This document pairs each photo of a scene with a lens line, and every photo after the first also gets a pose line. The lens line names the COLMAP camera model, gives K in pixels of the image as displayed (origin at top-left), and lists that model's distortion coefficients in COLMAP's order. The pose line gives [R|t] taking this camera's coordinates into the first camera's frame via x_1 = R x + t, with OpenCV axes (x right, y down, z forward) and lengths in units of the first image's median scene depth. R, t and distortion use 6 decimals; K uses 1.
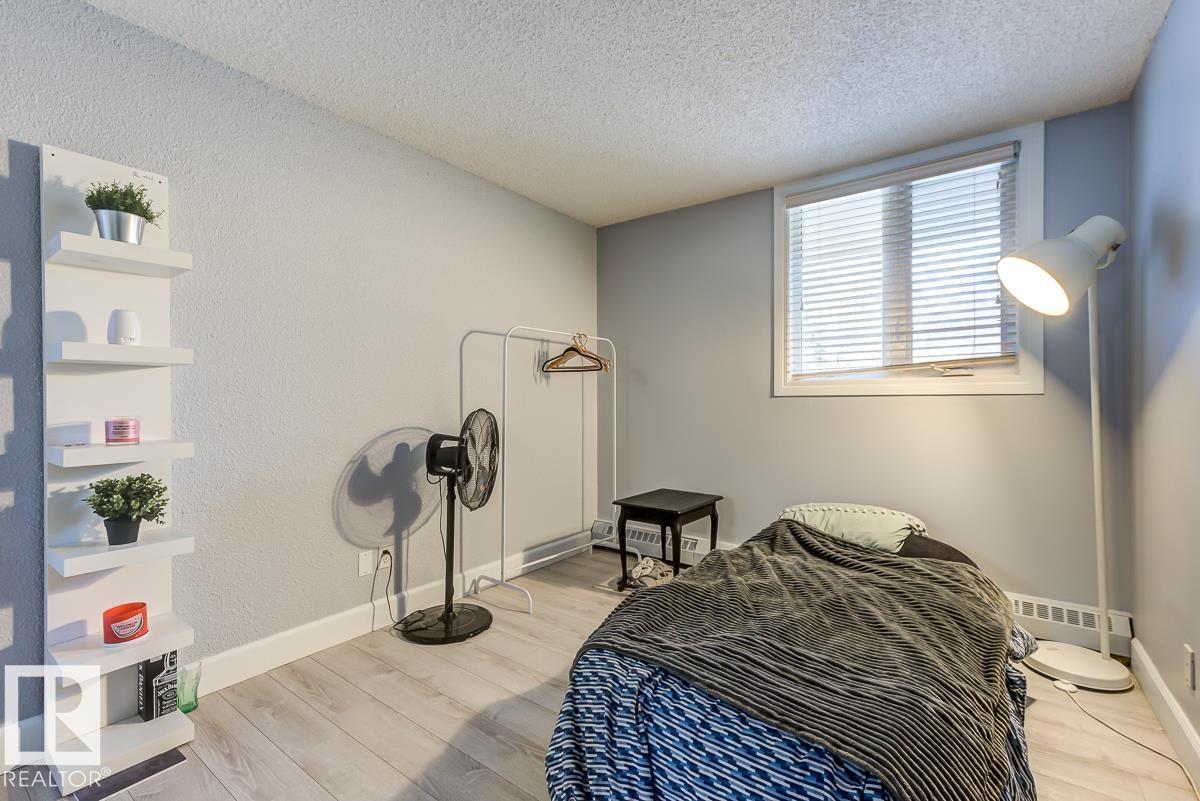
lens RADIAL K [[516.7, 0, 600.0], [0, 516.7, 400.5], [0, 0, 1]] dist [0.001193, 0.000043]
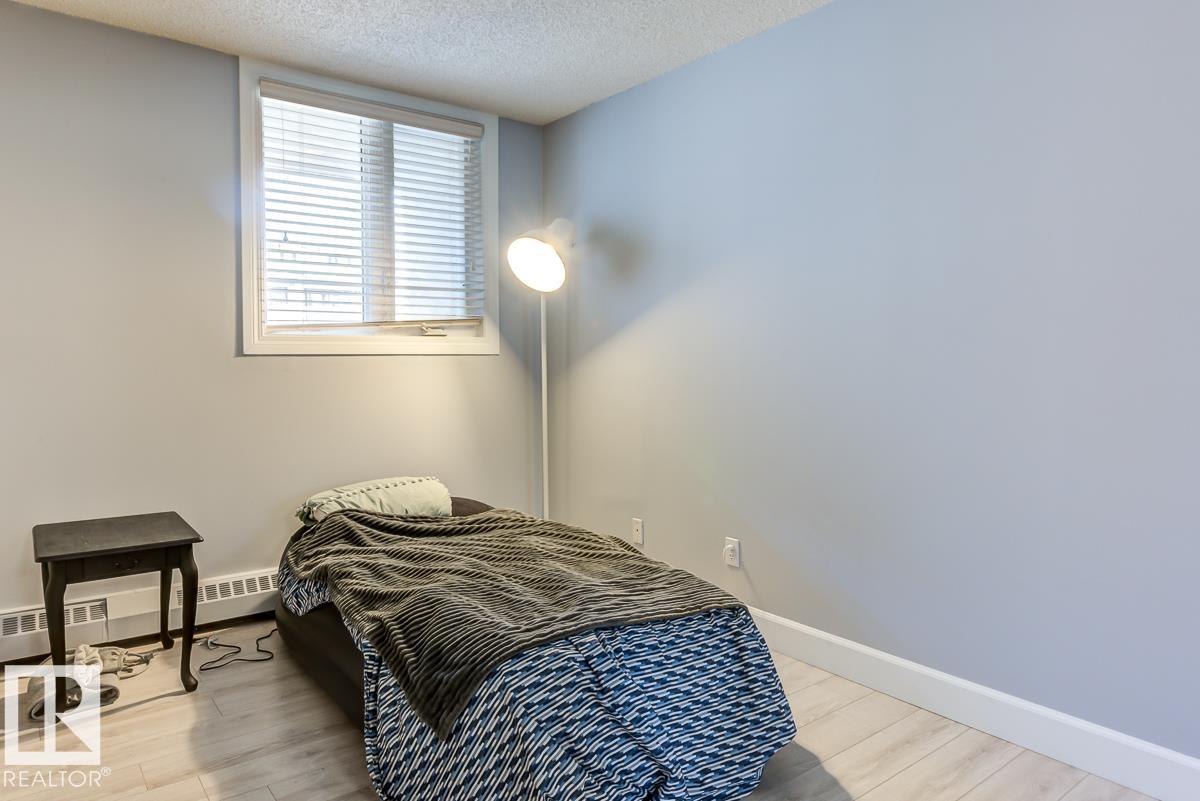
lens RADIAL K [[754.2, 0, 600.6], [0, 754.2, 370.1], [0, 0, 1]] dist [0.025328, 0.000339]
pose [[0.272518, -0.014129, 0.962047, -0.623779], [0.000598, 0.999894, 0.014515, -0.002435], [-0.962150, -0.003381, 0.272498, 0.287629]]
